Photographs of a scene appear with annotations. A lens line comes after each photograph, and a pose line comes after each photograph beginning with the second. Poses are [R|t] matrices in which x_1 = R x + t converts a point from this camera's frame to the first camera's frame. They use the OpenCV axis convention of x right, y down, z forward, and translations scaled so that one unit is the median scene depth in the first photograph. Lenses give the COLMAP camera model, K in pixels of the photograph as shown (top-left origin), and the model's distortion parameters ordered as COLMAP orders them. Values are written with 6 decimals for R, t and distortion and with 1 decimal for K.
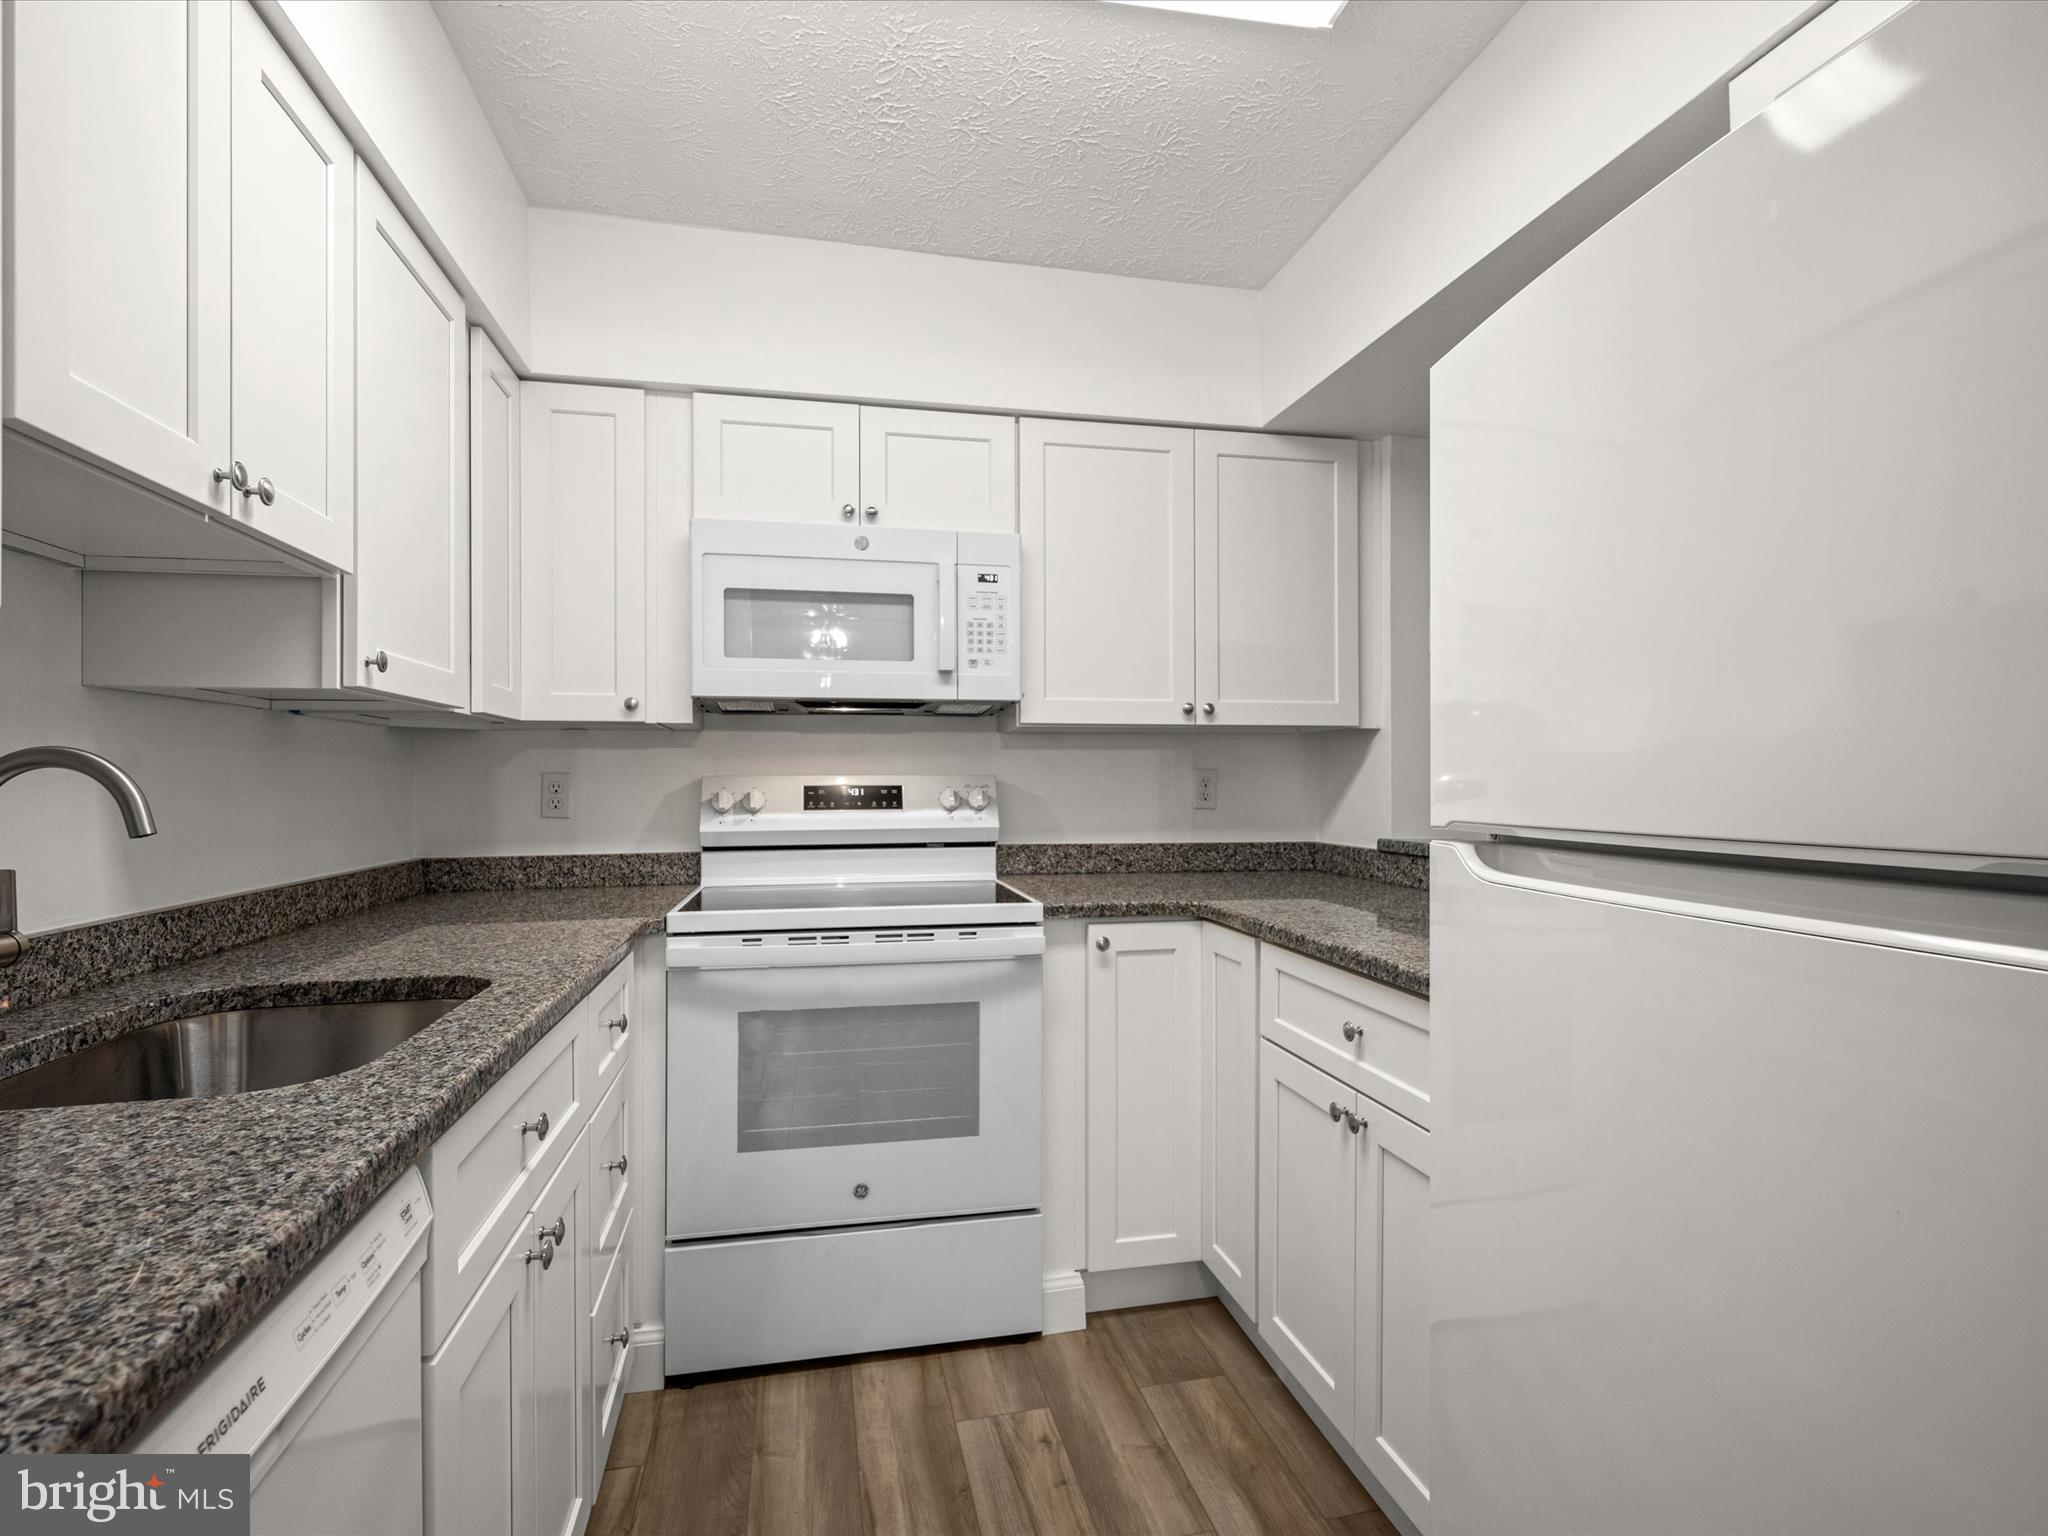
lens RADIAL K [[983.0, 0, 1026.7], [0, 983.0, 759.9], [0, 0, 1]] dist [-0.001063, -0.000347]
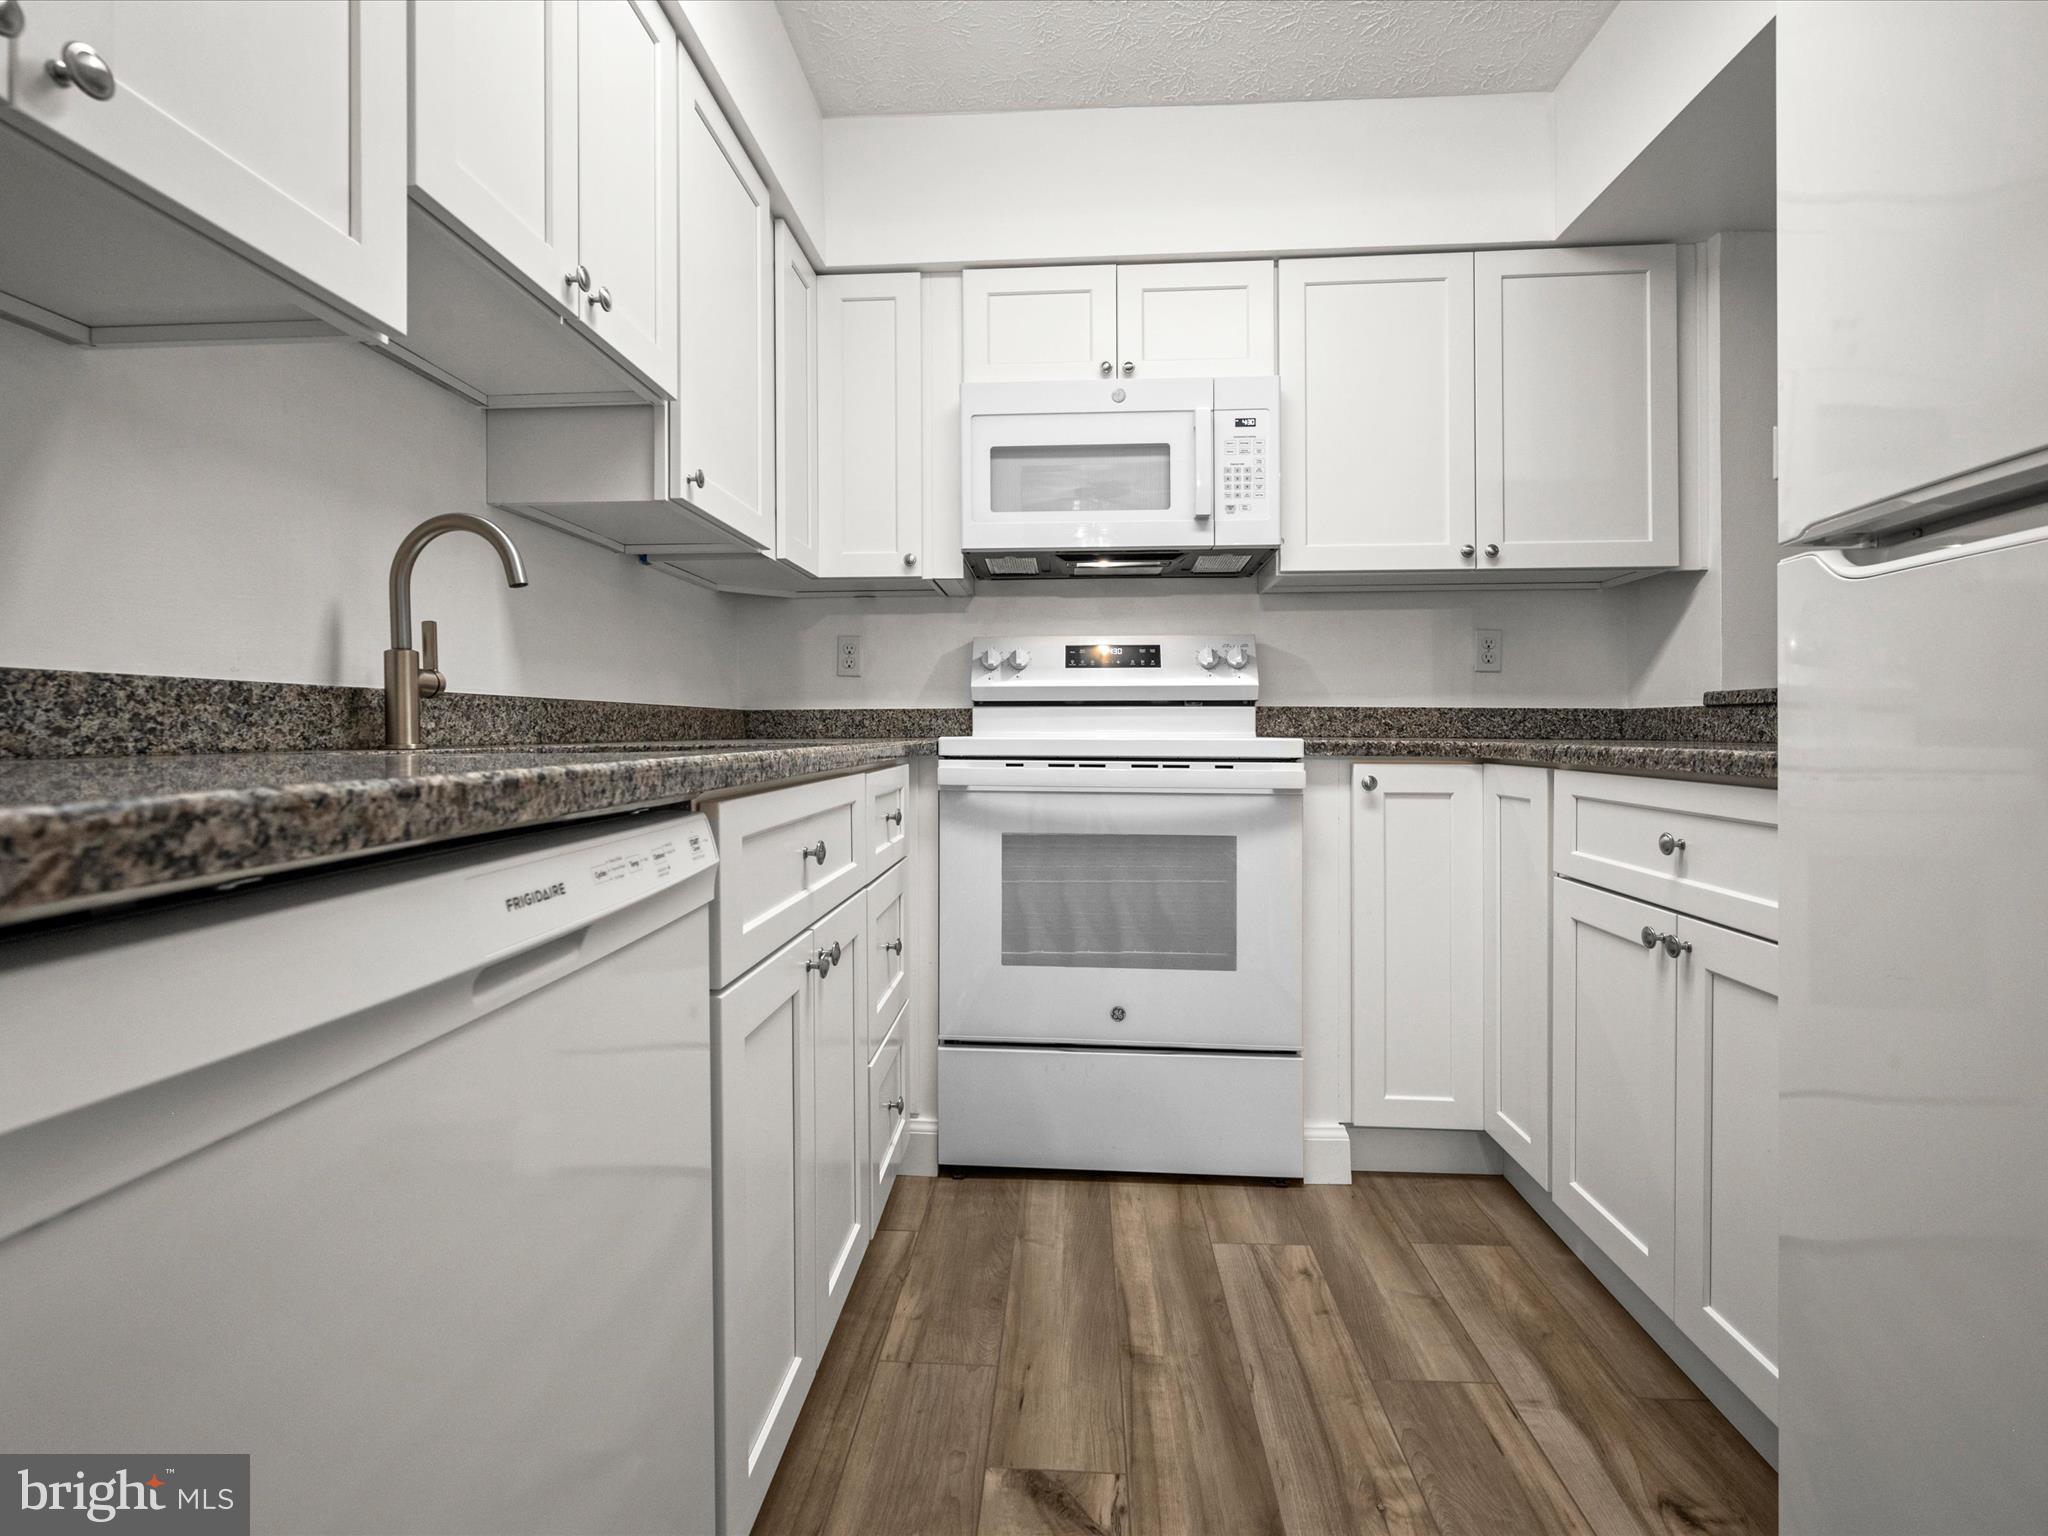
lens RADIAL K [[943.9, 0, 1021.3], [0, 943.9, 715.2], [0, 0, 1]] dist [-0.001215, -0.000289]
pose [[0.960406, -0.002350, -0.278596, 0.008946], [0.003369, 0.999989, 0.003178, 0.123181], [0.278586, -0.003991, 0.960403, 0.029575]]
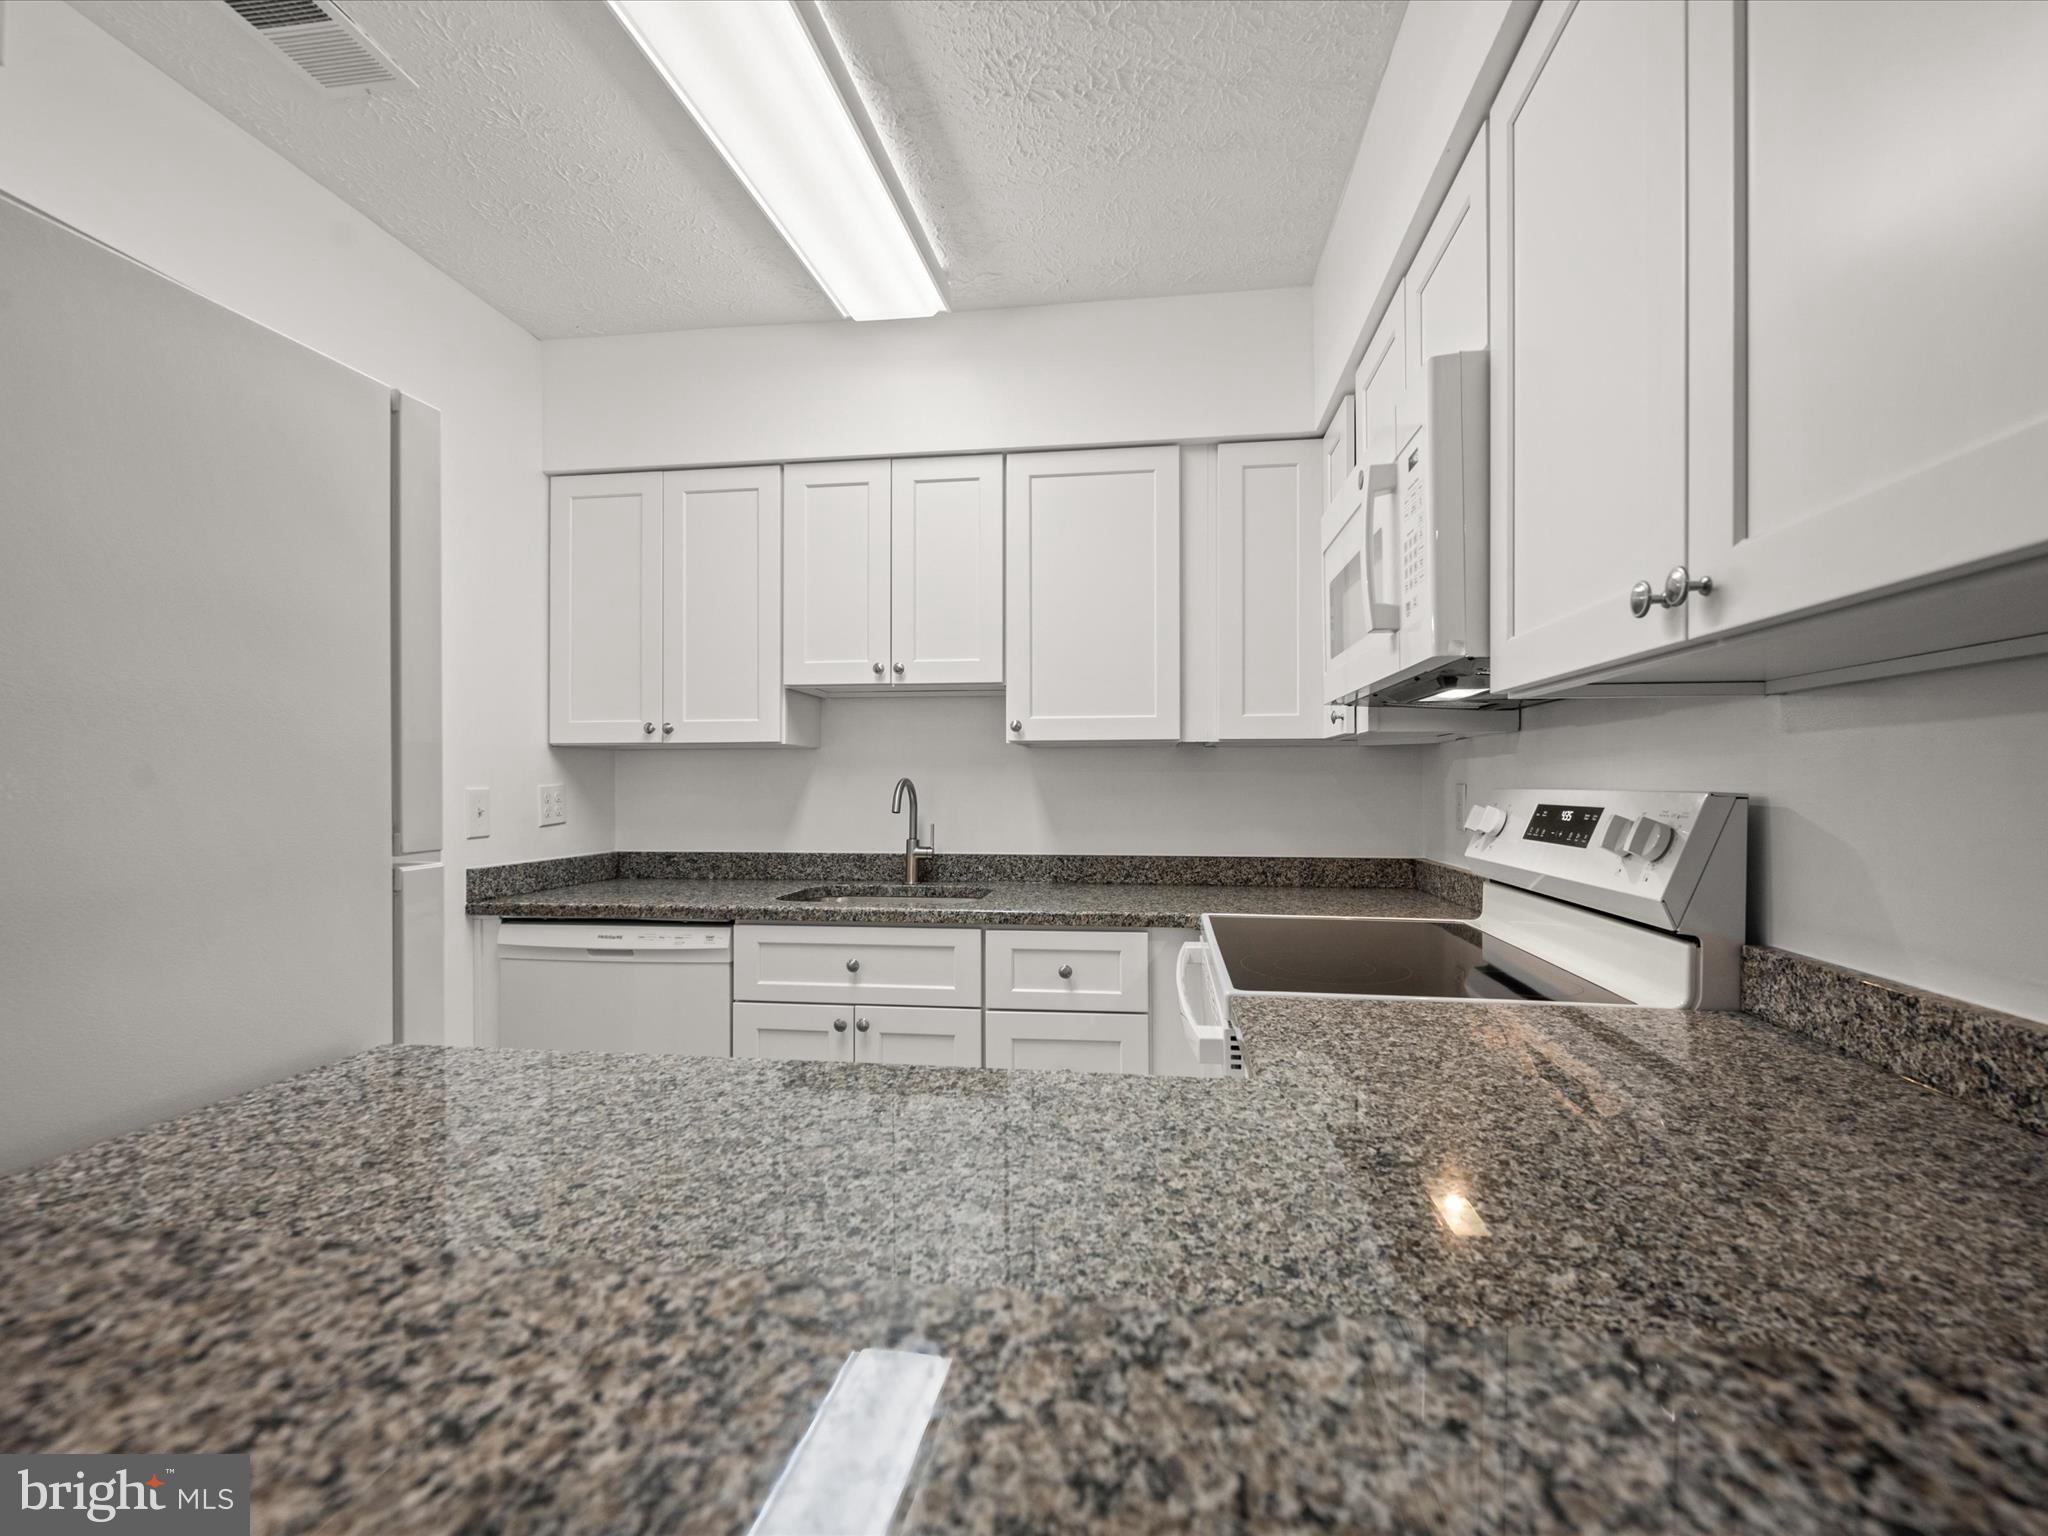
lens RADIAL K [[923.3, 0, 1025.2], [0, 923.3, 769.0], [0, 0, 1]] dist [-0.001032, -0.000381]
pose [[-0.344577, -0.011137, -0.938692, 0.656655], [0.019077, 0.999640, -0.018862, 0.007938], [0.938564, -0.024407, -0.344240, 1.126153]]
